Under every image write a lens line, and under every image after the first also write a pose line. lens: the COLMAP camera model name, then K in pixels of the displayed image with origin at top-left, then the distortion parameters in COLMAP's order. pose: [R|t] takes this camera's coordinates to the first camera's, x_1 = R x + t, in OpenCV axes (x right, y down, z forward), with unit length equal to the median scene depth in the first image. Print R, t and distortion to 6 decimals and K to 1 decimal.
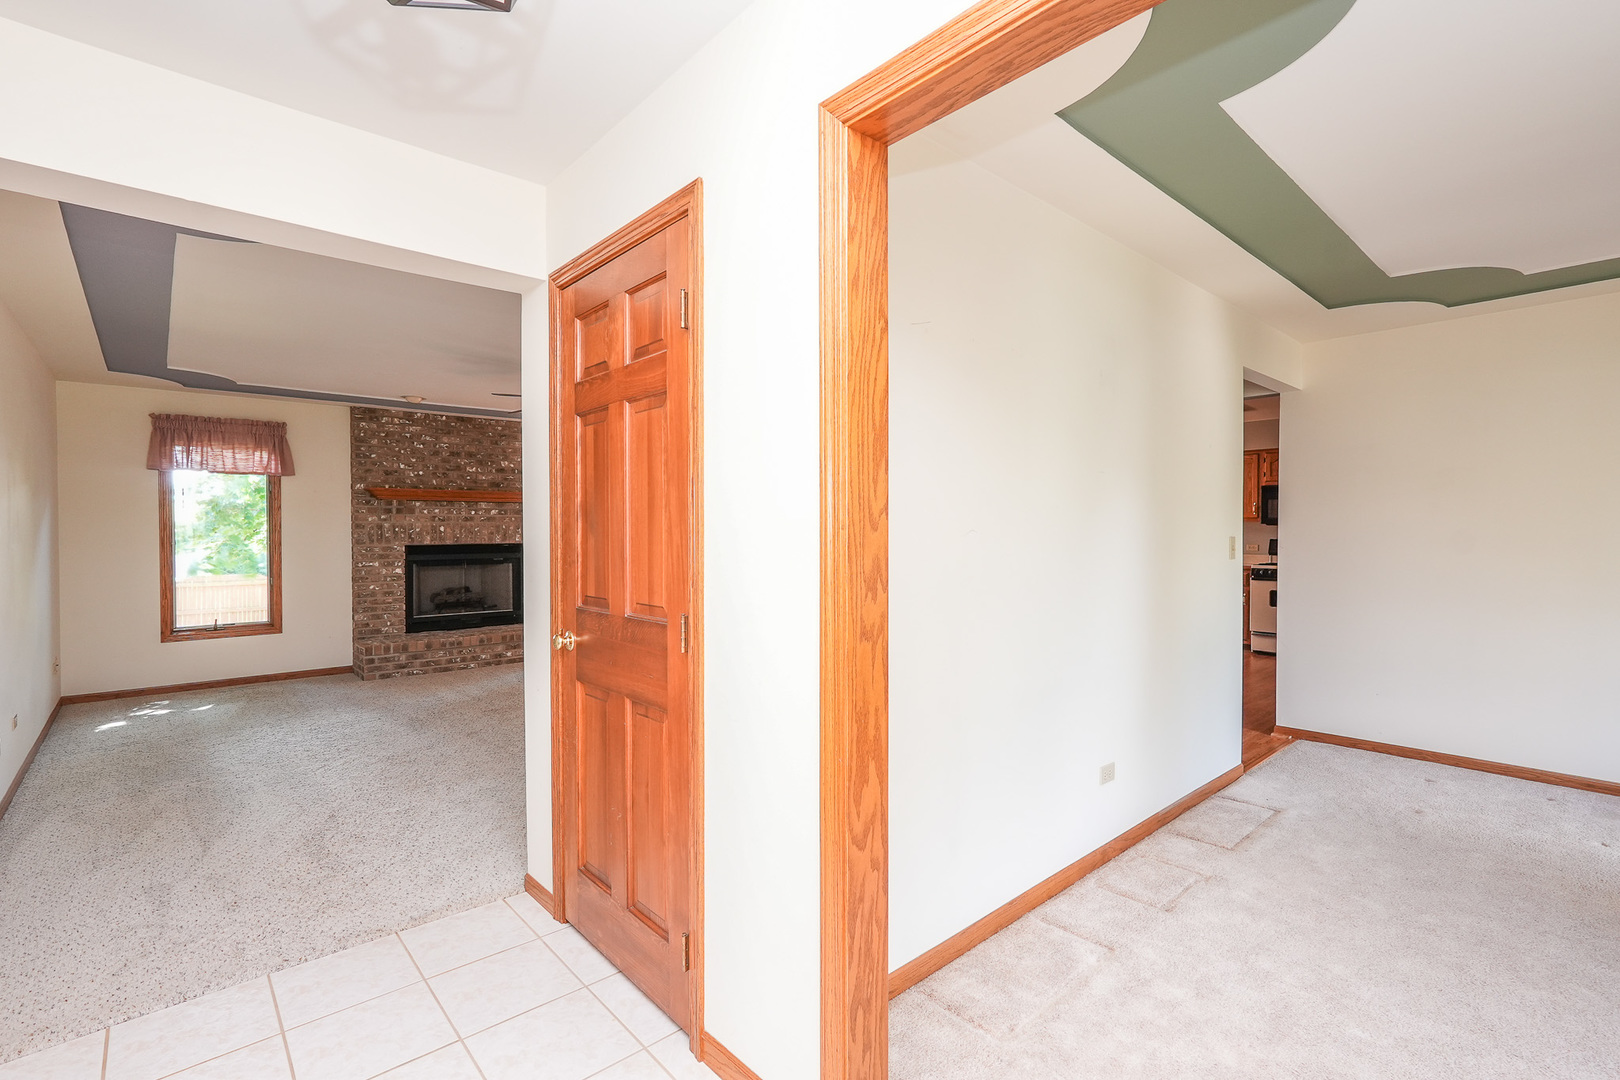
lens RADIAL K [[739.9, 0, 807.9], [0, 739.9, 541.8], [0, 0, 1]] dist [-0.018265, 0.009765]
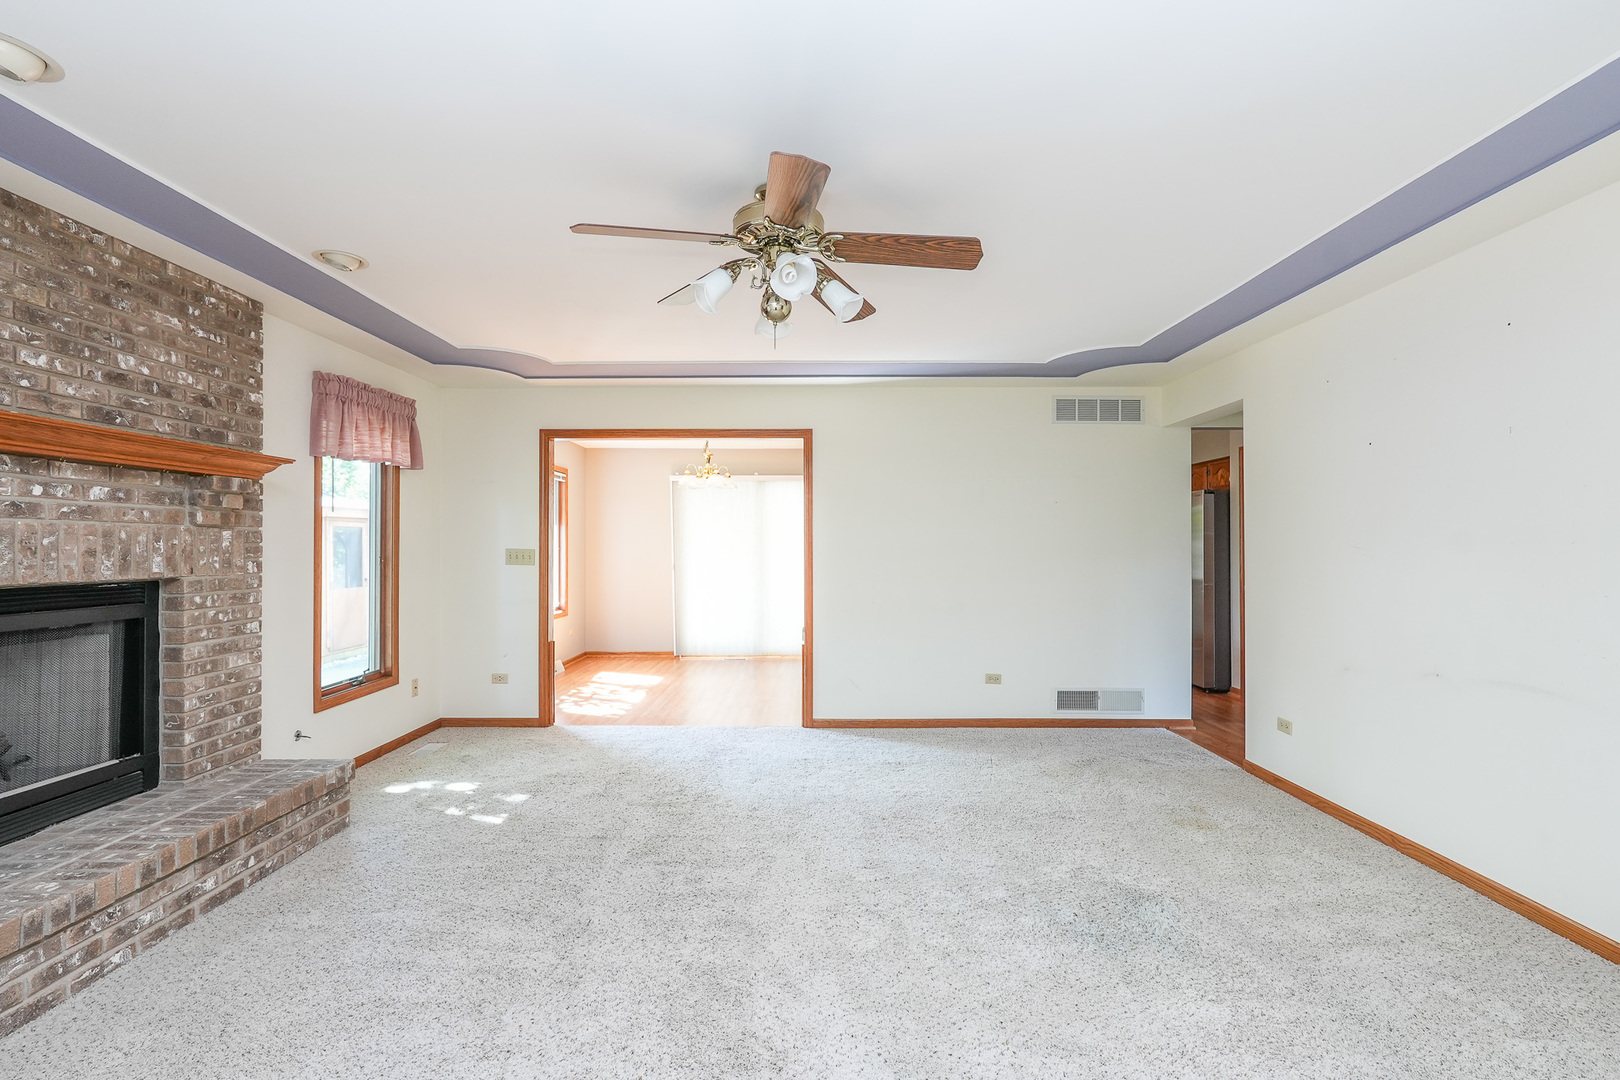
lens RADIAL K [[739.9, 0, 808.2], [0, 739.9, 541.2], [0, 0, 1]] dist [-0.018265, 0.009765]
pose [[0.668008, 0.006110, 0.744129, -0.507395], [0.012516, 0.999733, -0.019444, -0.006605], [-0.744049, 0.022302, 0.667753, 0.567300]]
